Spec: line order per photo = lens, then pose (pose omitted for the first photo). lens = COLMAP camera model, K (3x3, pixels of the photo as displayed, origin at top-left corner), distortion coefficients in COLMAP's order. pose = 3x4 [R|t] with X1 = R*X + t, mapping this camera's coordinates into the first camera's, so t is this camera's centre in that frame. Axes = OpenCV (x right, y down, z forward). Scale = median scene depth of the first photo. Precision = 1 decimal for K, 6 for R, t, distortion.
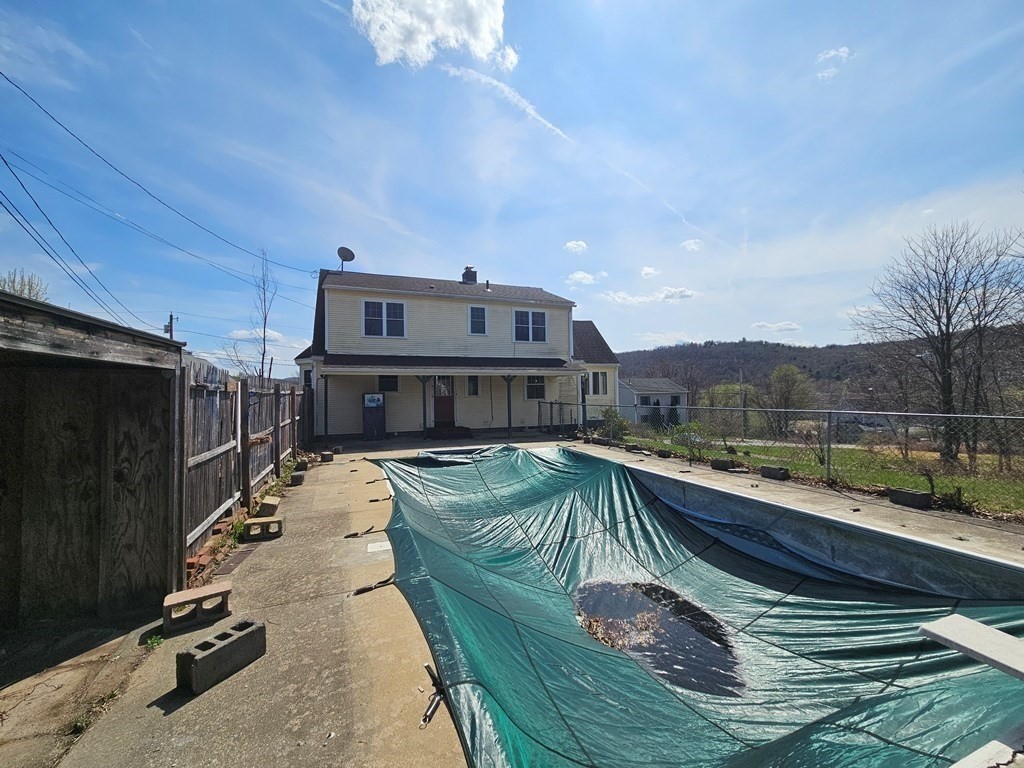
lens RADIAL K [[418.9, 0, 509.3], [0, 418.9, 379.3], [0, 0, 1]] dist [0.003844, 0.000502]
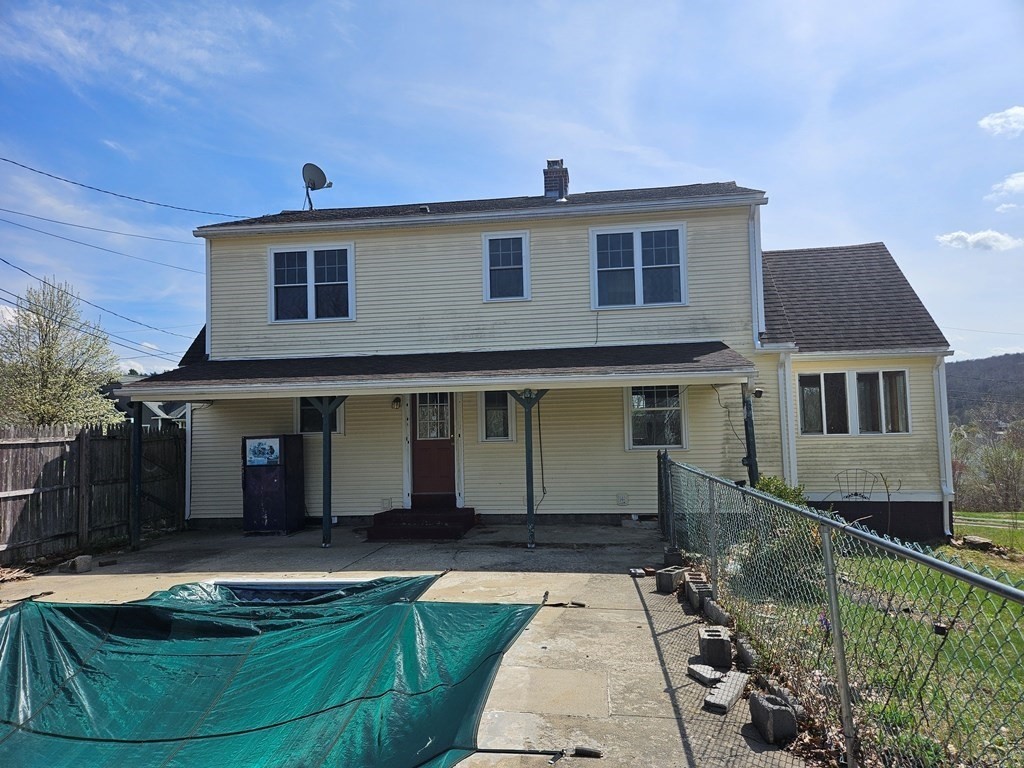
lens RADIAL K [[697.9, 0, 514.9], [0, 697.9, 387.9], [0, 0, 1]] dist [0.033051, -0.003929]
pose [[0.889294, -0.043567, -0.455256, 0.256608], [0.030406, 0.998882, -0.036196, 0.013111], [0.456323, 0.018347, 0.889625, 0.343874]]
